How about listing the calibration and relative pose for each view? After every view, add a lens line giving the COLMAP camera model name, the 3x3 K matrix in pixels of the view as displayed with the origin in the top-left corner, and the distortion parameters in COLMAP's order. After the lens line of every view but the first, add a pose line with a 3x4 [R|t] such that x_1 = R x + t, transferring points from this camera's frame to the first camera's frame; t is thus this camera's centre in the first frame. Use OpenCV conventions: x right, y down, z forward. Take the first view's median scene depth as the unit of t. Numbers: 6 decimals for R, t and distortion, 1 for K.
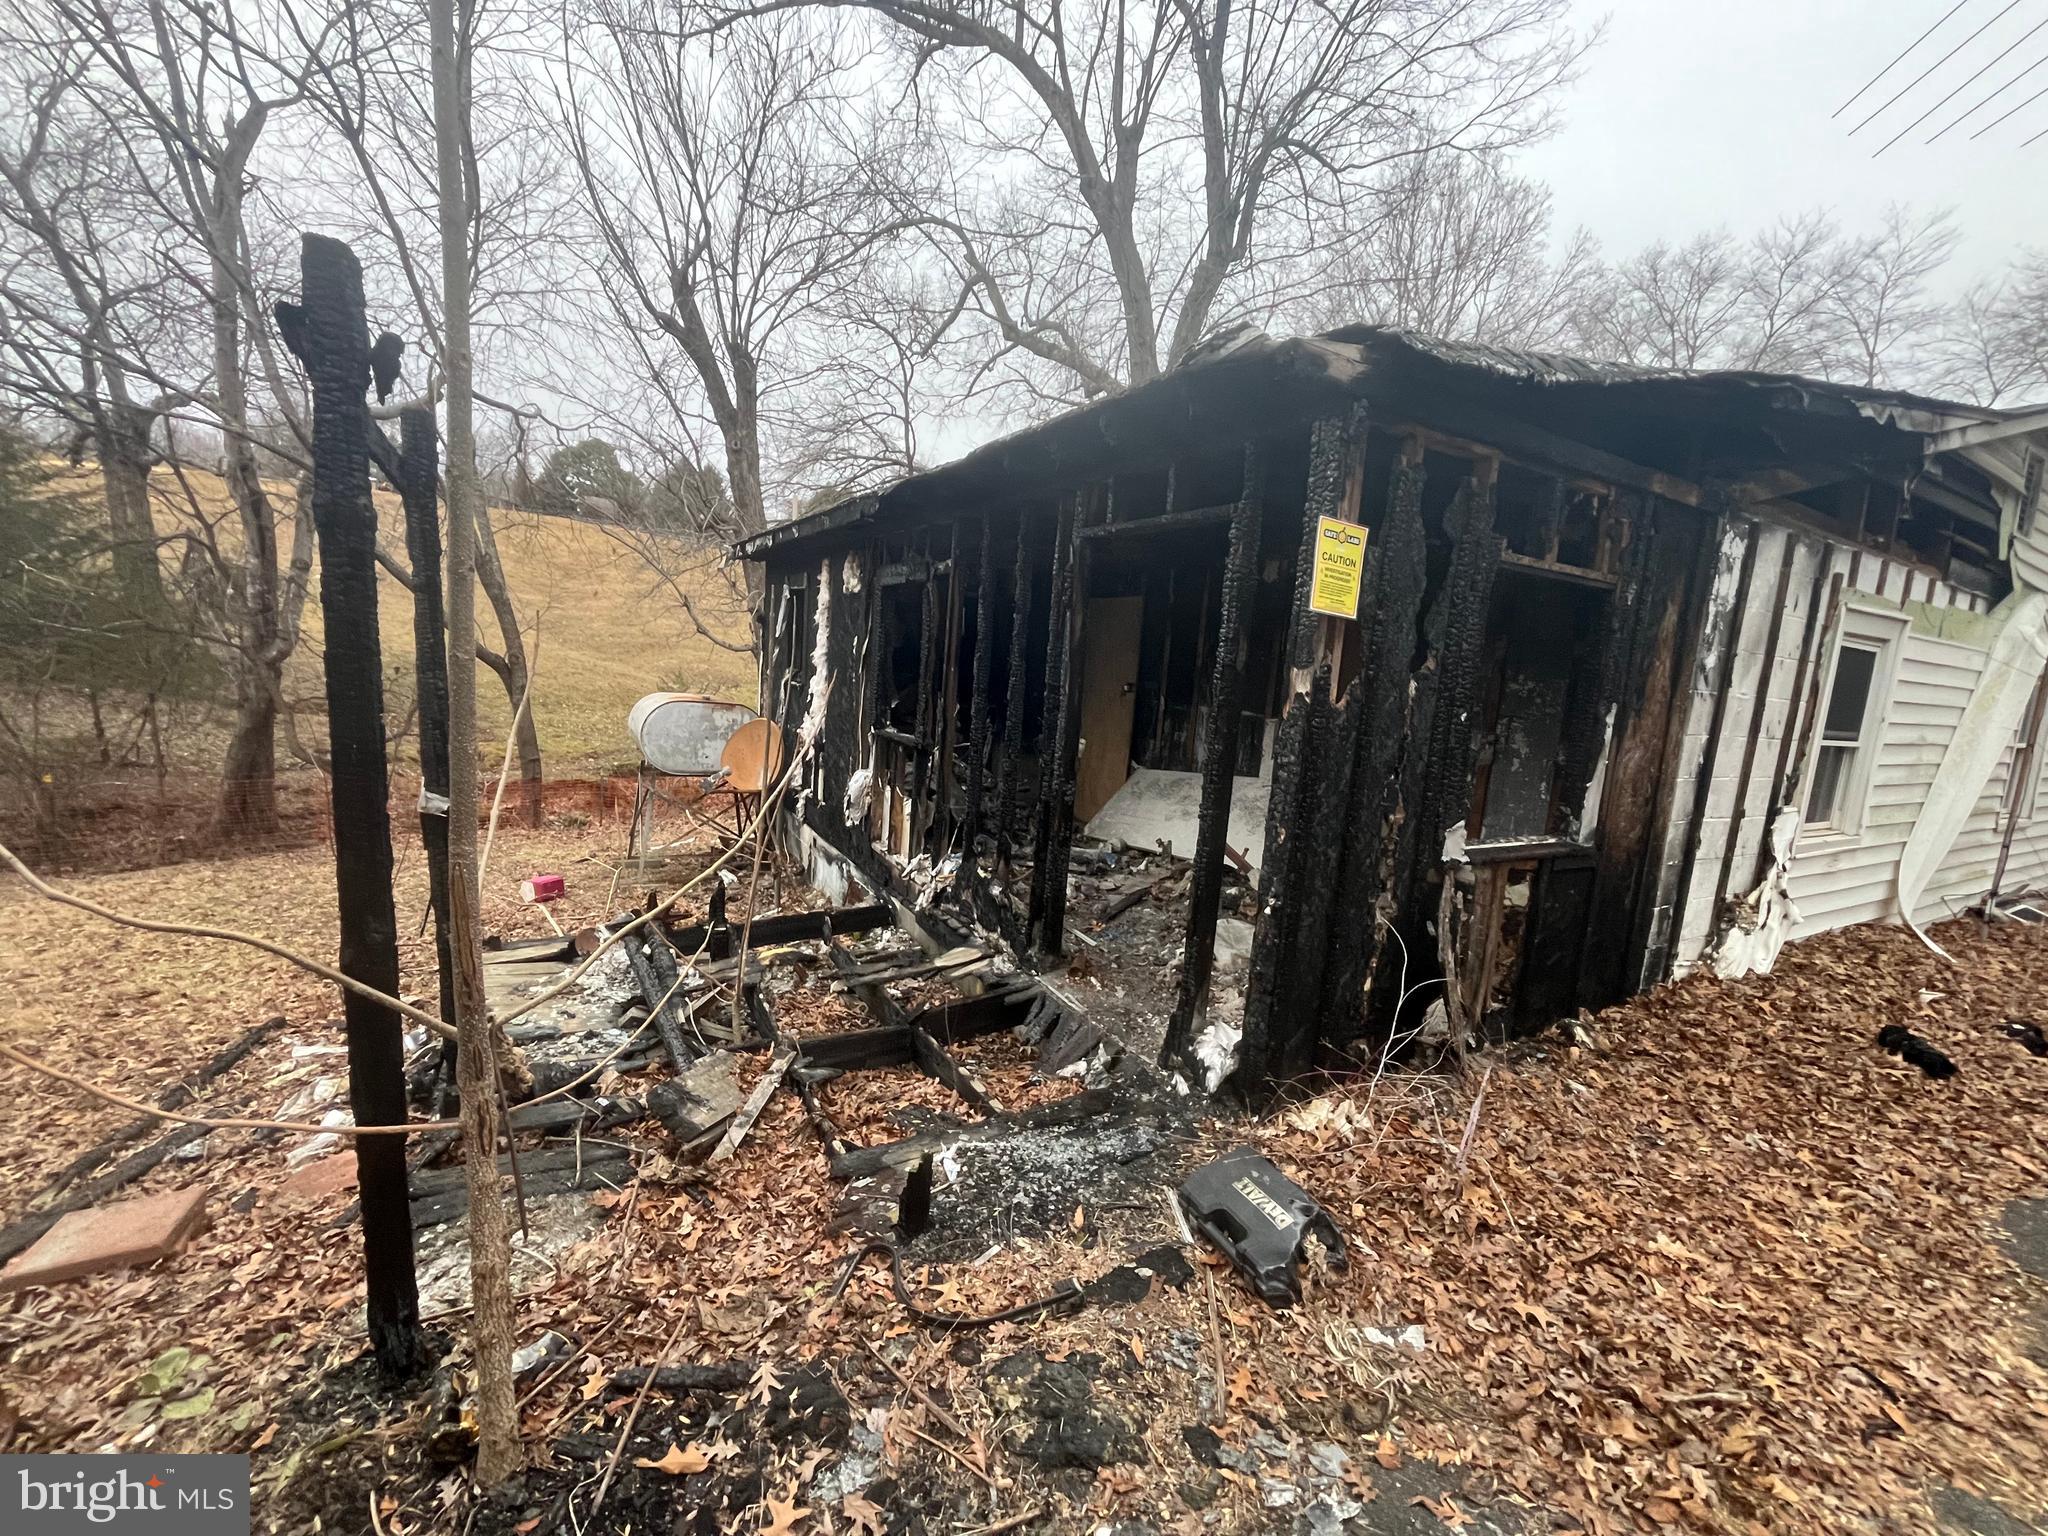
lens RADIAL K [[829.2, 0, 1027.0], [0, 829.2, 780.5], [0, 0, 1]] dist [0.000093, -0.000373]
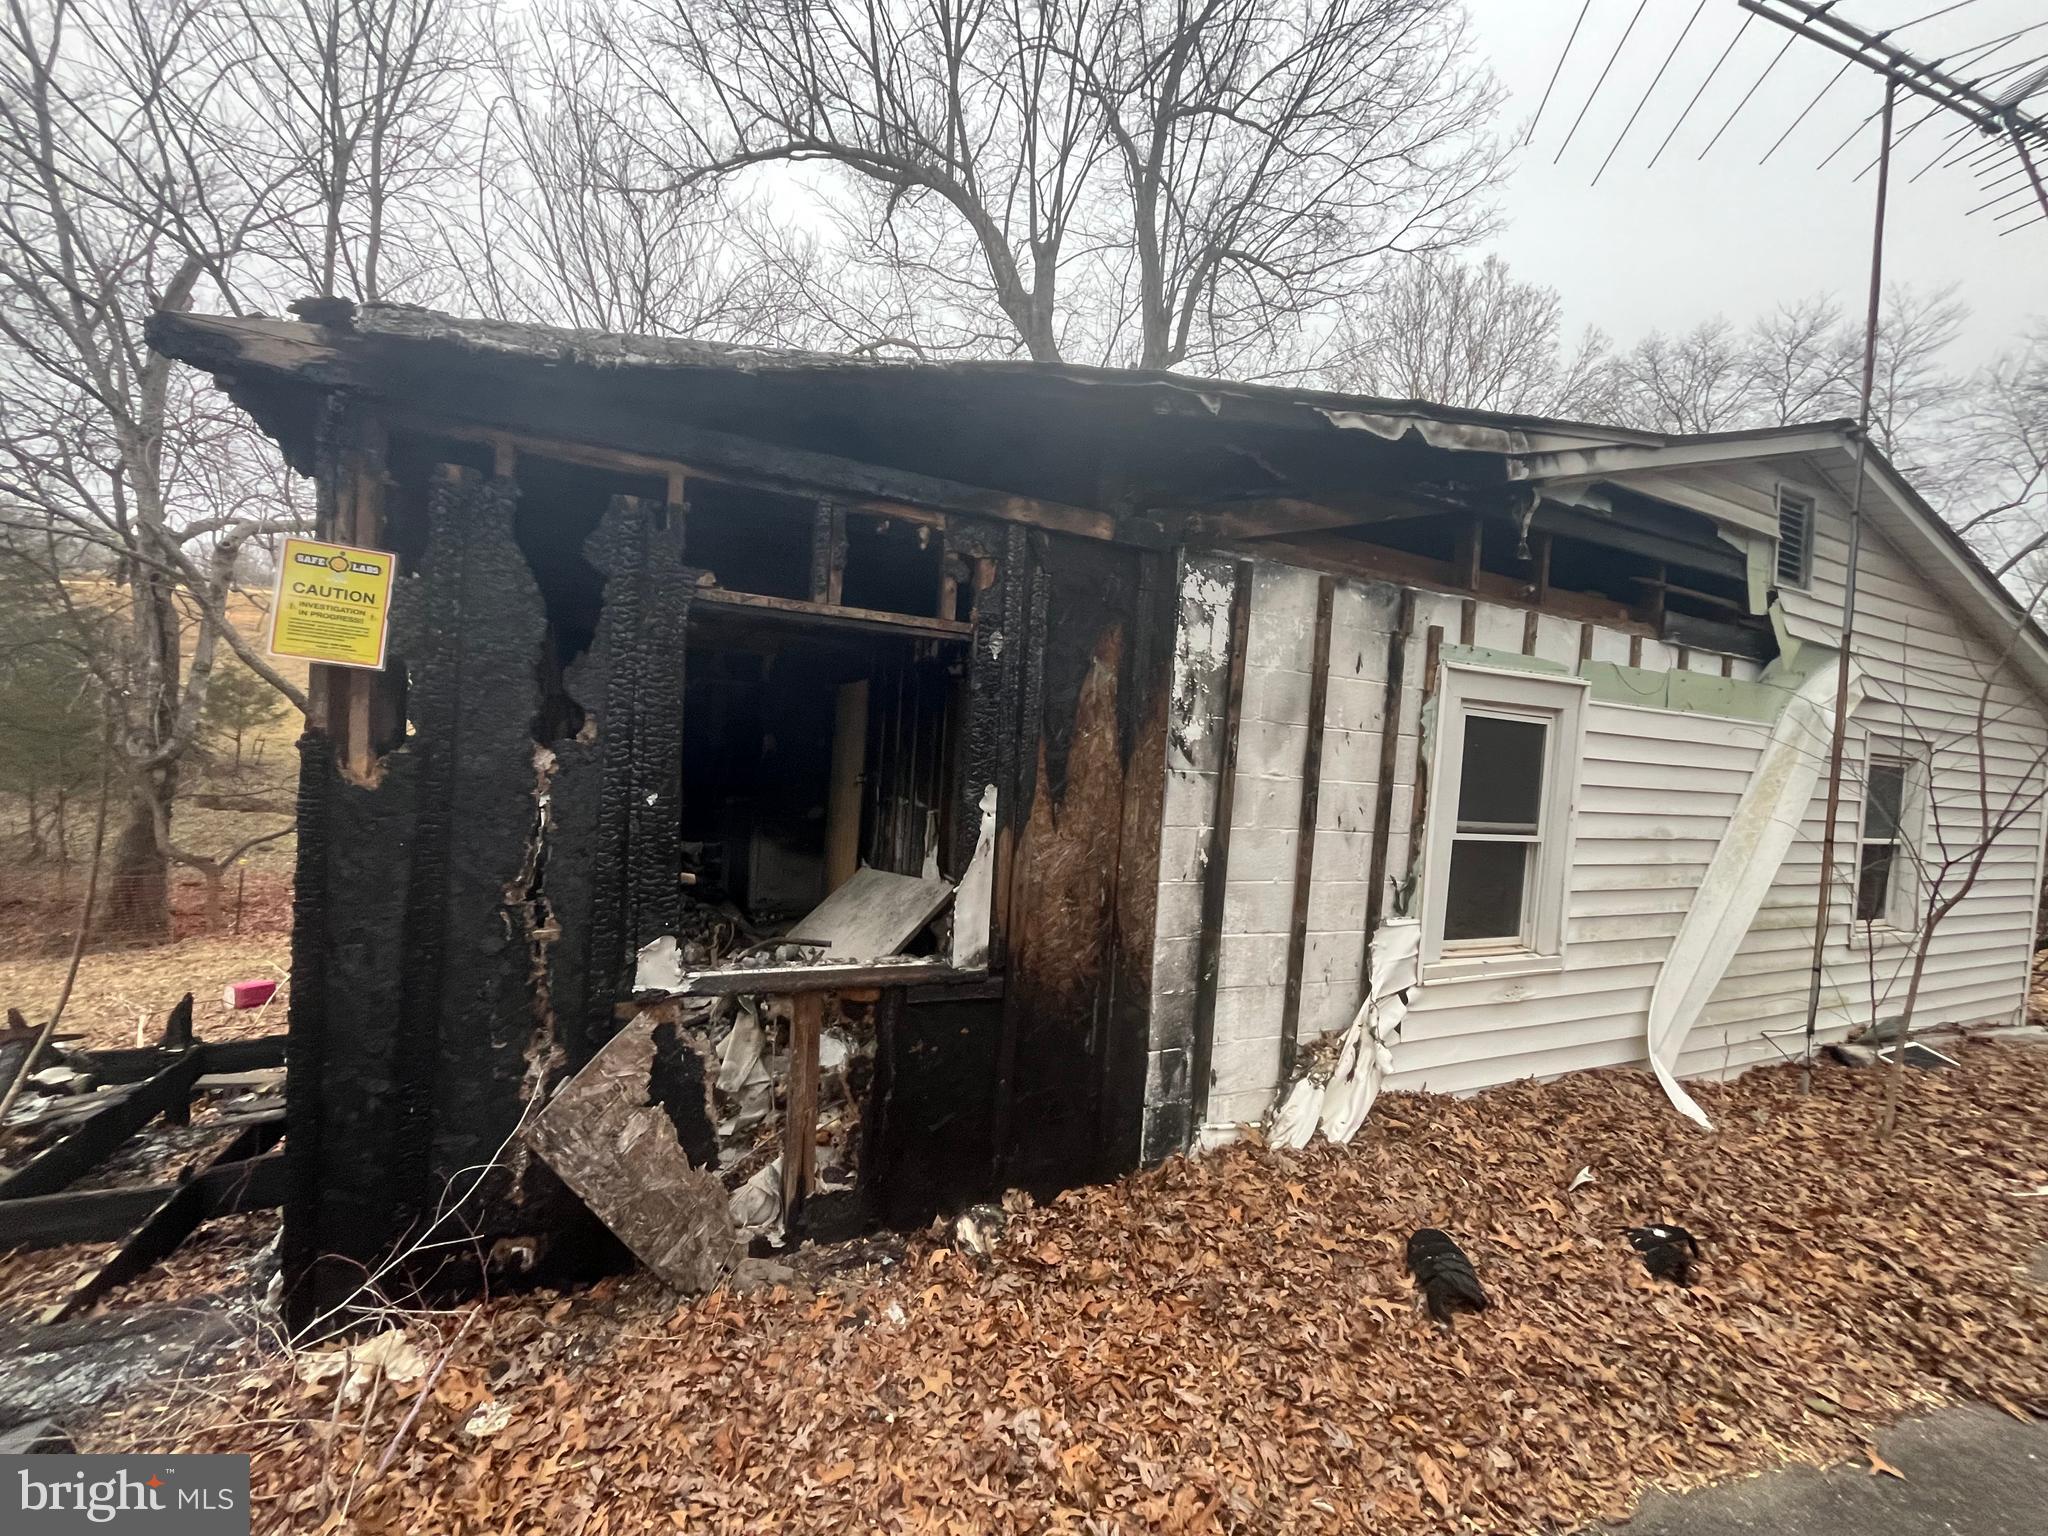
lens RADIAL K [[829.2, 0, 1027.0], [0, 829.2, 780.5], [0, 0, 1]] dist [0.000093, -0.000373]
pose [[0.997057, -0.004836, -0.076507, 0.649867], [-0.004208, 0.993051, -0.117609, -0.003999], [0.076544, 0.117585, 0.990108, 0.187732]]
